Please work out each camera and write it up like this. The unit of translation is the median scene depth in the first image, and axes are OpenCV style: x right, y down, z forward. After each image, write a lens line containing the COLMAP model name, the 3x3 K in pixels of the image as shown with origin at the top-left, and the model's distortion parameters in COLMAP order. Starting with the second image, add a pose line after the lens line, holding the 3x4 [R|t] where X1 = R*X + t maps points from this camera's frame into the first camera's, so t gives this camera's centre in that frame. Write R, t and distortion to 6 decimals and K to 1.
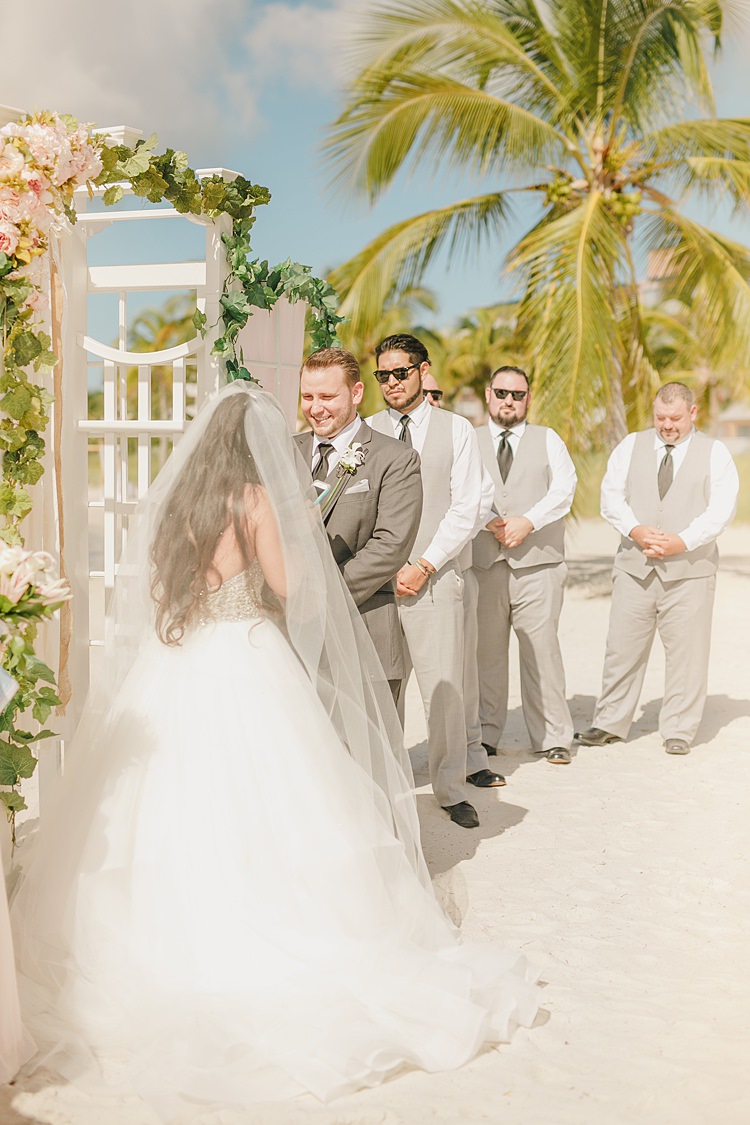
lens RADIAL K [[1558.3, 0, 375.0], [0, 1558.3, 562.5], [0, 0, 1]] dist [-0.005669, -0.024194]
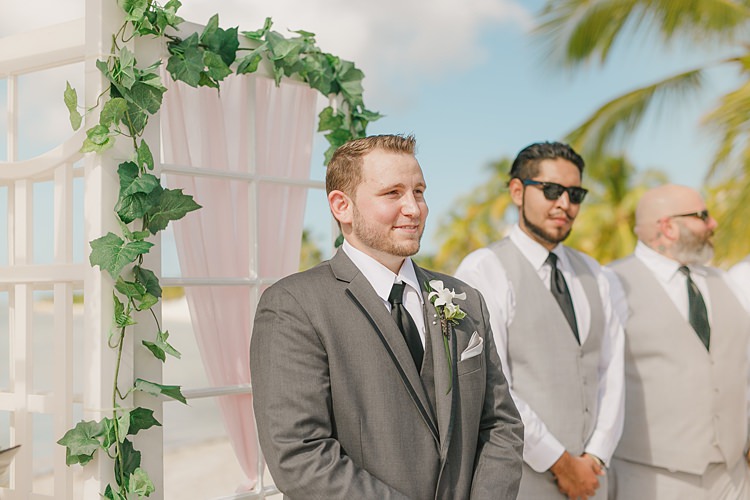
lens RADIAL K [[1038.9, 0, 375.0], [0, 1038.9, 250.0], [0, 0, 1]] dist [-0.005669, -0.024194]
pose [[0.968702, -0.015173, -0.247763, 0.093783], [-0.014859, 0.992796, -0.118894, -0.046678], [0.247782, 0.118854, 0.961498, 0.600755]]
